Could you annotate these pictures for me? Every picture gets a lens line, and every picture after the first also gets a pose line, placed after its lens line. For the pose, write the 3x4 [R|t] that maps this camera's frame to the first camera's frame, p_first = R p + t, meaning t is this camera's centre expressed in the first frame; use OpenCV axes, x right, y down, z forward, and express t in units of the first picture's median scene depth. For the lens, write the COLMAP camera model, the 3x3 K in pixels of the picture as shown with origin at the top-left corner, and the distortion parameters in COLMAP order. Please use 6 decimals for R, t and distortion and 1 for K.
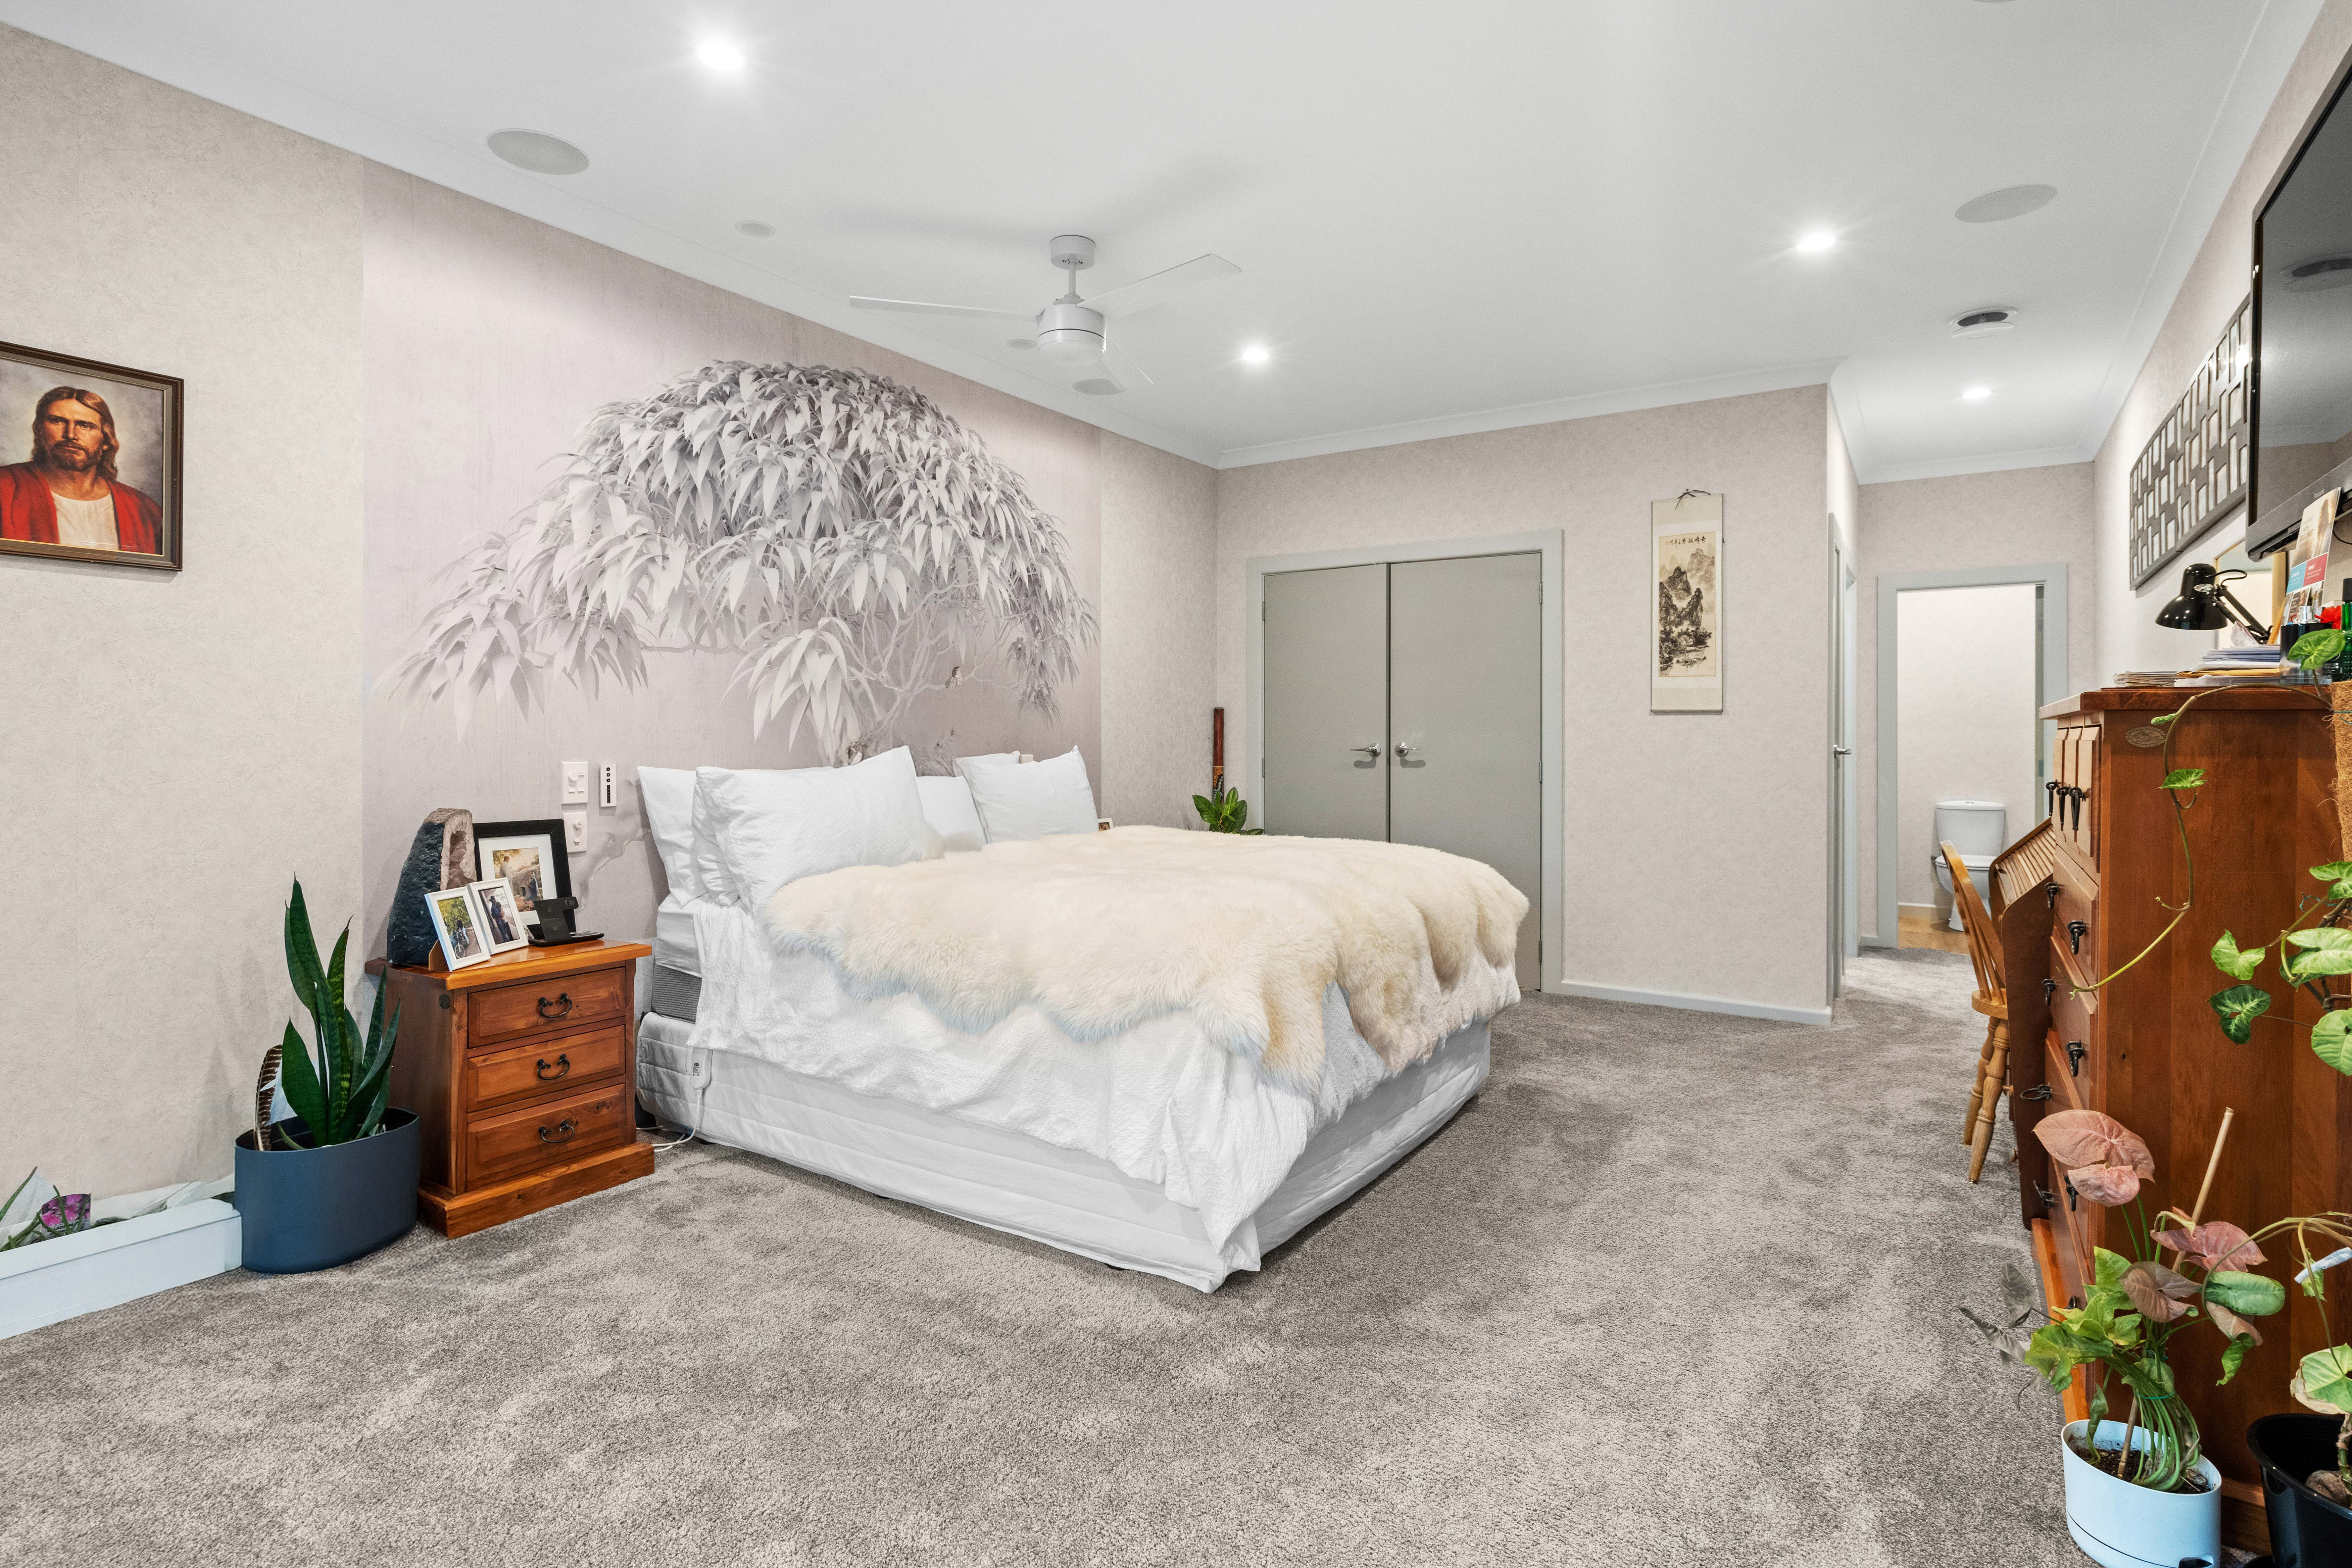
lens RADIAL K [[1164.1, 0, 1167.9], [0, 1164.1, 743.5], [0, 0, 1]] dist [-0.002467, -0.000640]
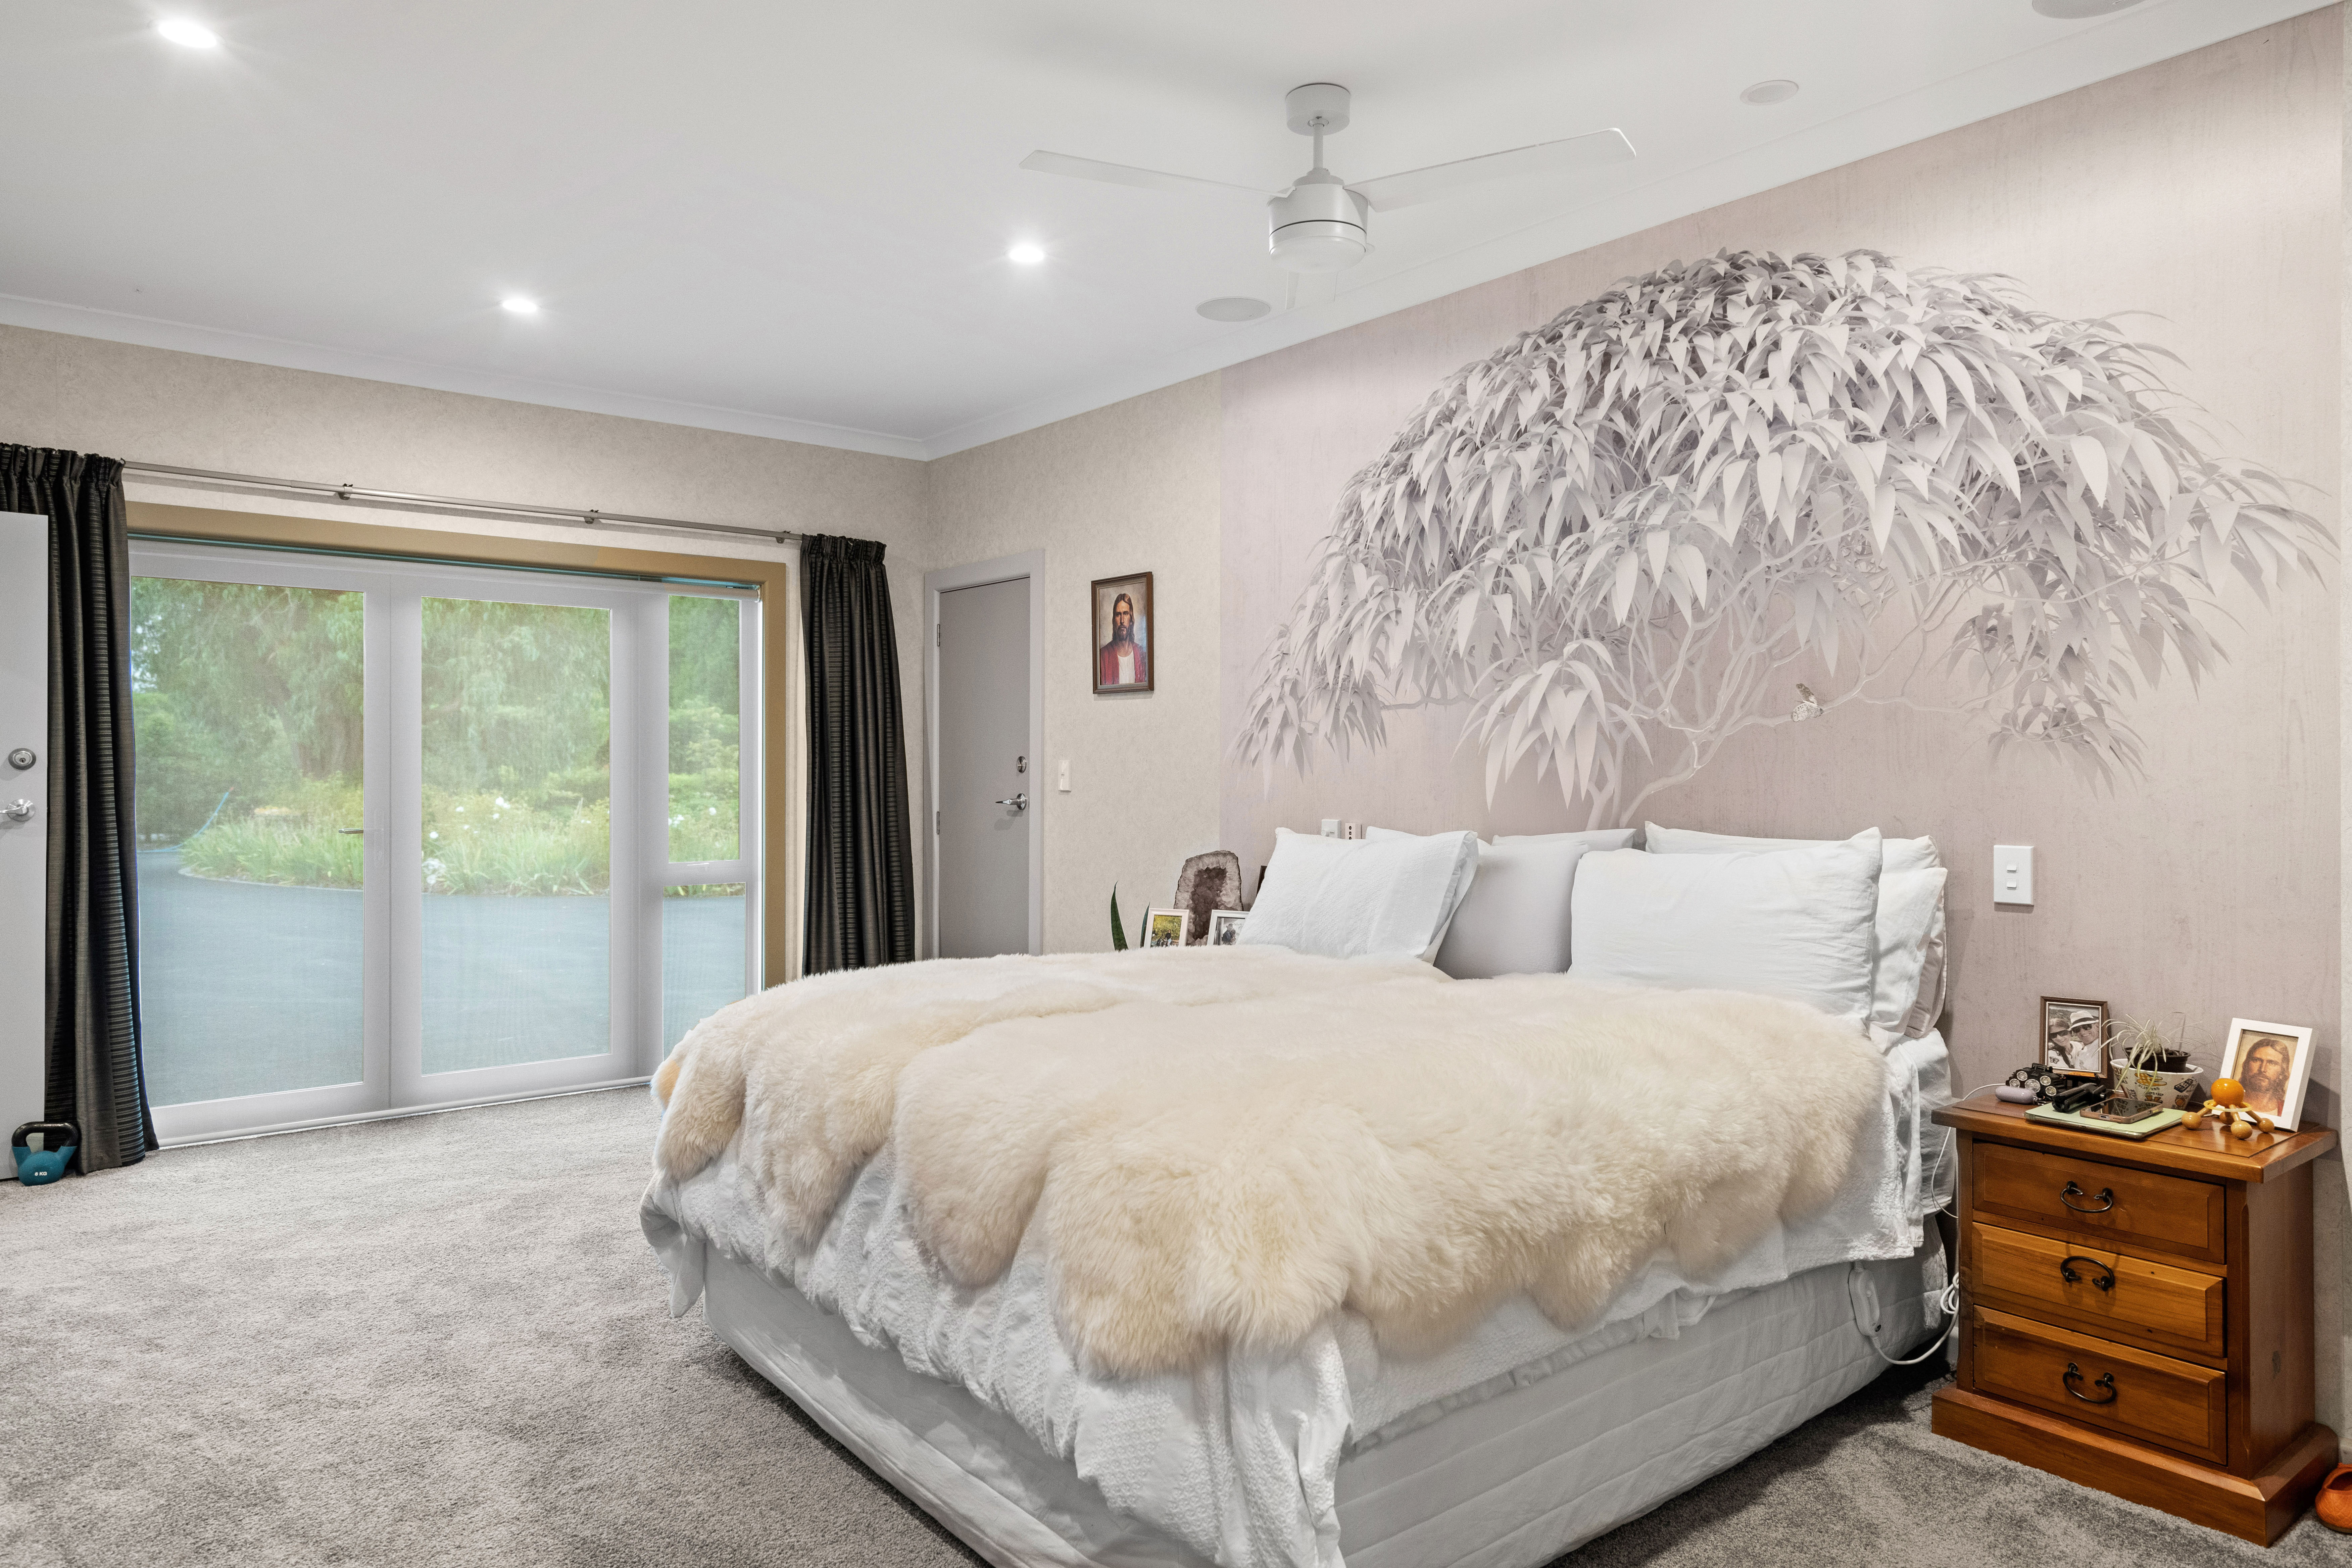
lens RADIAL K [[1487.0, 0, 1175.2], [0, 1487.0, 777.0], [0, 0, 1]] dist [0.003270, -0.000235]
pose [[-0.305304, 0.005074, -0.952242, 0.715964], [-0.003843, 0.999971, 0.006560, -0.027076], [0.952247, 0.005663, -0.305275, 1.076622]]
